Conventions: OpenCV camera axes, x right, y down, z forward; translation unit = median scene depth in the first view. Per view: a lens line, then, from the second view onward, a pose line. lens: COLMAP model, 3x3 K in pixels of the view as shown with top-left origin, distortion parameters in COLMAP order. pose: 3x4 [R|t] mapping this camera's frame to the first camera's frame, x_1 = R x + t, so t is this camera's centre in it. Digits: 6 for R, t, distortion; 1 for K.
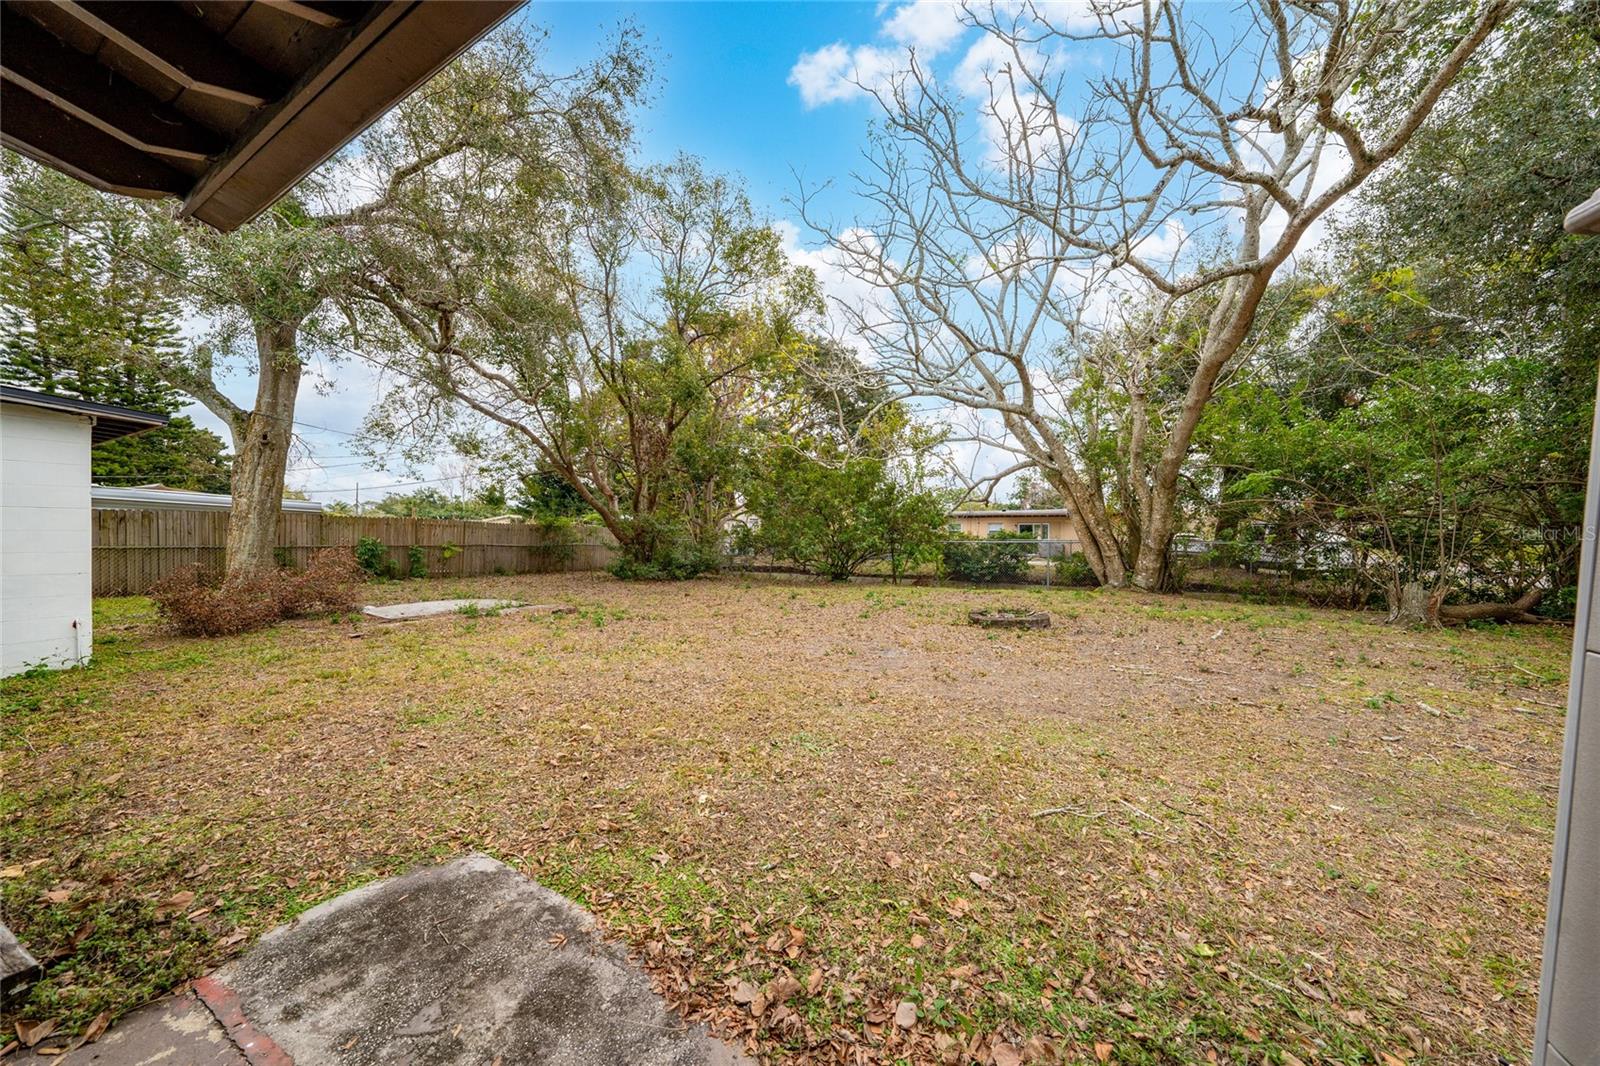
lens RADIAL K [[549.7, 0, 793.4], [0, 549.7, 532.6], [0, 0, 1]] dist [-0.005085, 0.000714]
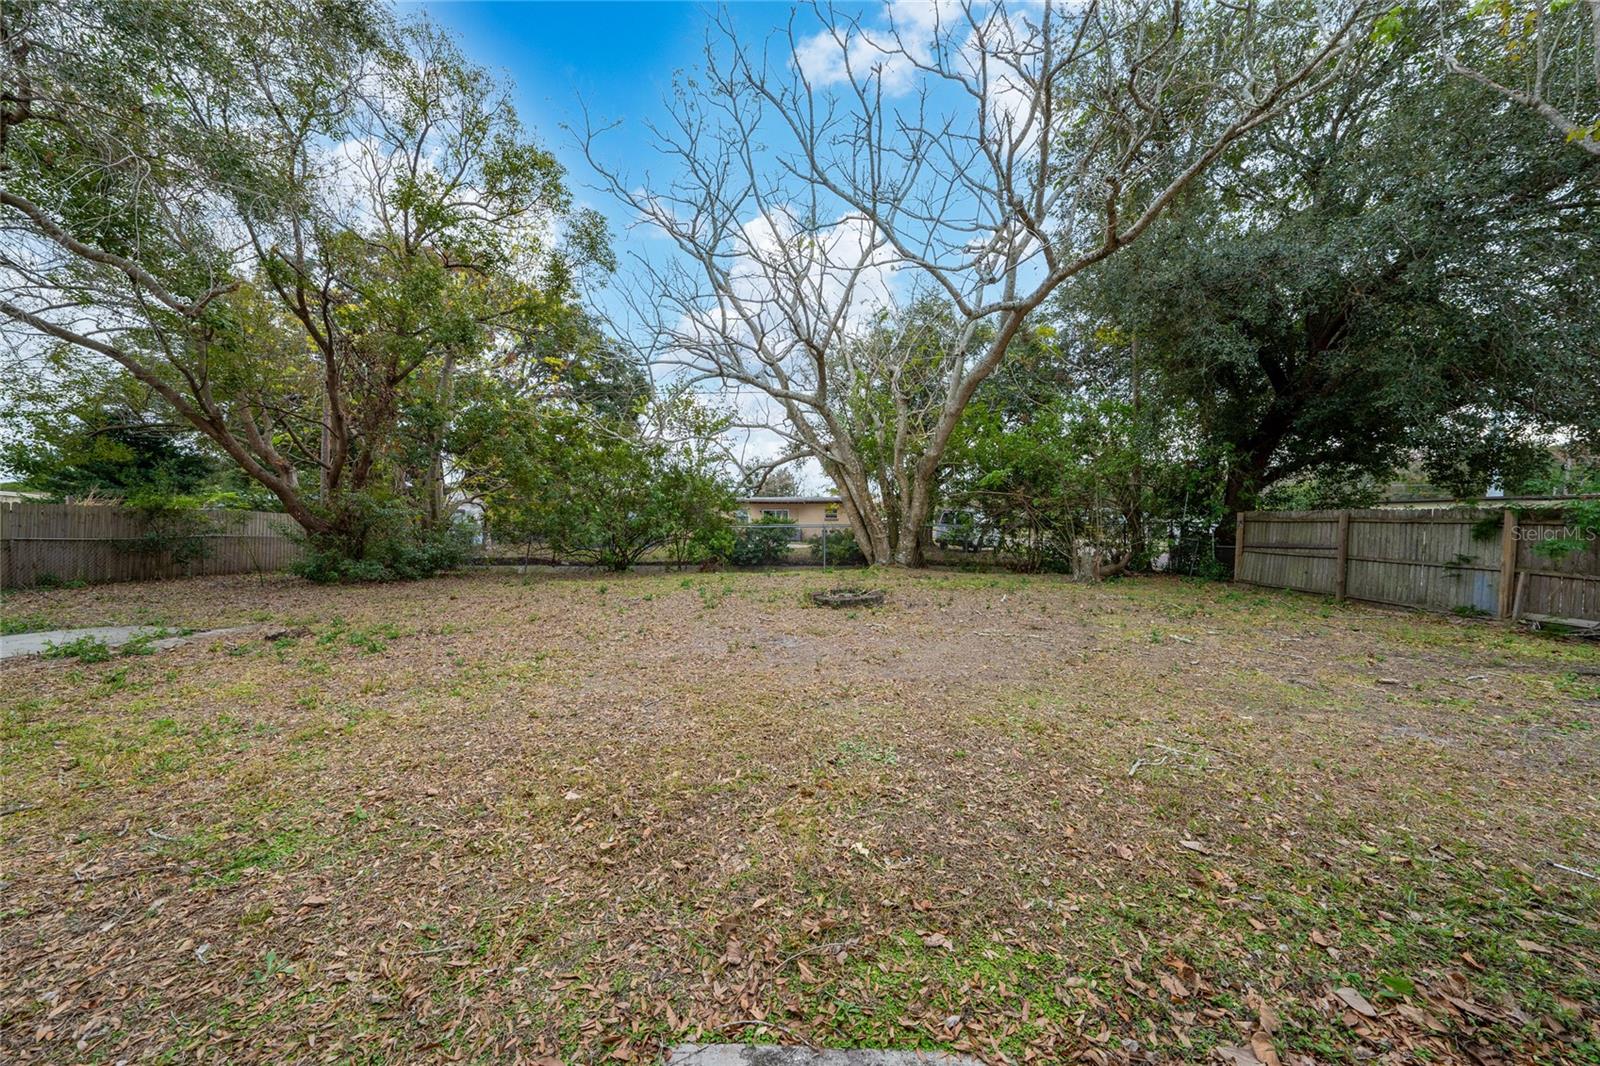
lens RADIAL K [[549.7, 0, 800.0], [0, 549.7, 534.2], [0, 0, 1]] dist [-0.005085, 0.000714]
pose [[0.873620, -0.015845, 0.486350, -0.116656], [0.001961, 0.999576, 0.029044, 0.000938], [-0.486604, -0.024420, 0.873281, 0.067023]]
